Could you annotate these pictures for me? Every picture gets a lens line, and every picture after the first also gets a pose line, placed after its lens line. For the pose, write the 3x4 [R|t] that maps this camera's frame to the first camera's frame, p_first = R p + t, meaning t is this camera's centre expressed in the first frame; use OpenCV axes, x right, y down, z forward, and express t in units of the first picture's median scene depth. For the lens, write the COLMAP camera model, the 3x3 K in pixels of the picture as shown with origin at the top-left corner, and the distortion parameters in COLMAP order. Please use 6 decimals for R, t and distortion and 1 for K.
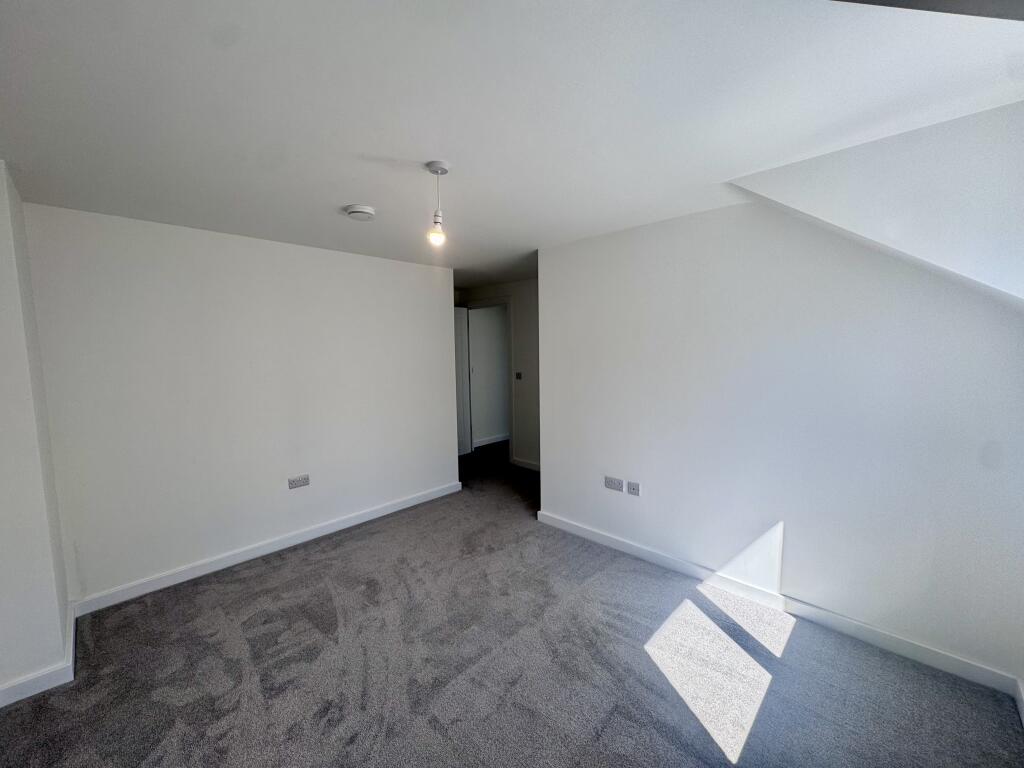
lens RADIAL K [[408.4, 0, 510.6], [0, 408.4, 384.0], [0, 0, 1]] dist [0.001292, 0.000087]
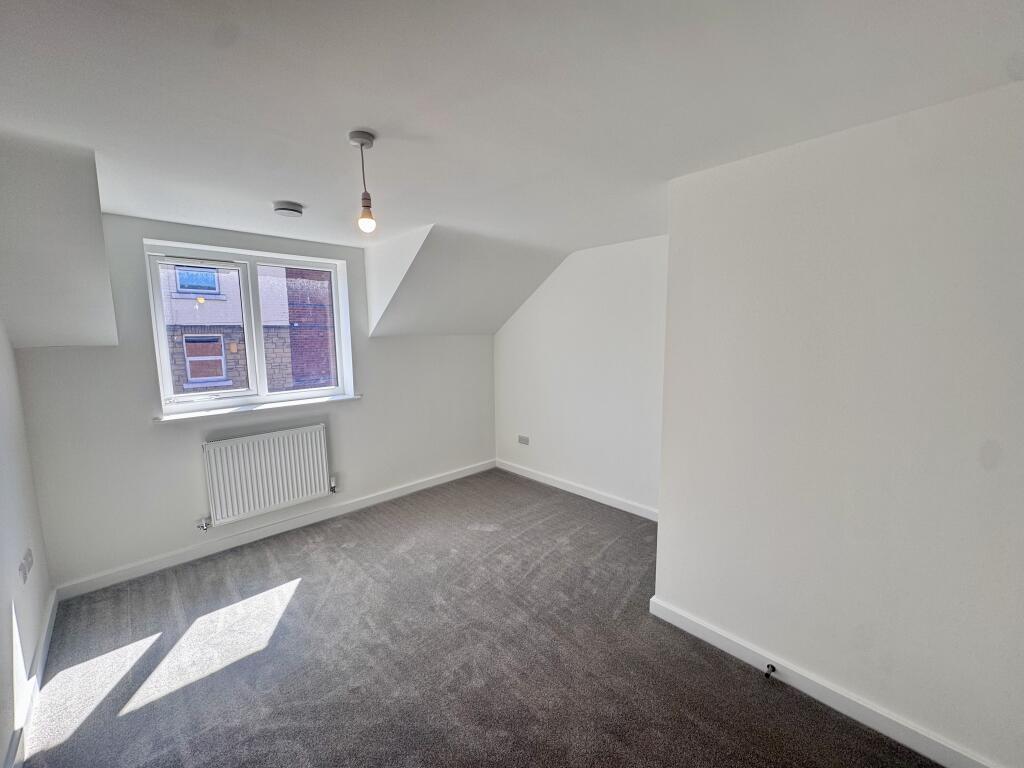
lens RADIAL K [[408.4, 0, 510.6], [0, 408.4, 384.0], [0, 0, 1]] dist [0.001292, 0.000087]
pose [[-0.998675, 0.029156, 0.042395, -0.276924], [0.037288, 0.977869, 0.205871, -0.144718], [-0.035455, 0.207179, -0.977660, 1.476547]]
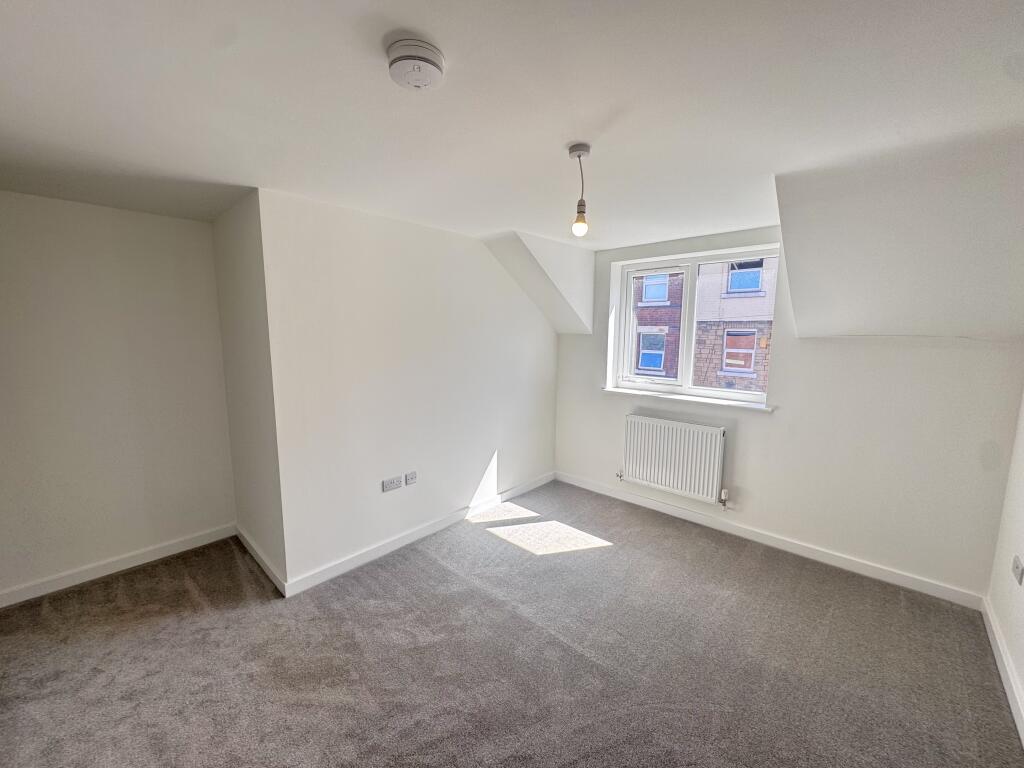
lens RADIAL K [[408.4, 0, 510.6], [0, 408.4, 384.0], [0, 0, 1]] dist [0.001292, 0.000087]
pose [[-0.031371, -0.117219, 0.992610, -0.810577], [0.080047, 0.989615, 0.119396, -0.096841], [-0.996297, 0.083201, -0.021662, 0.860551]]
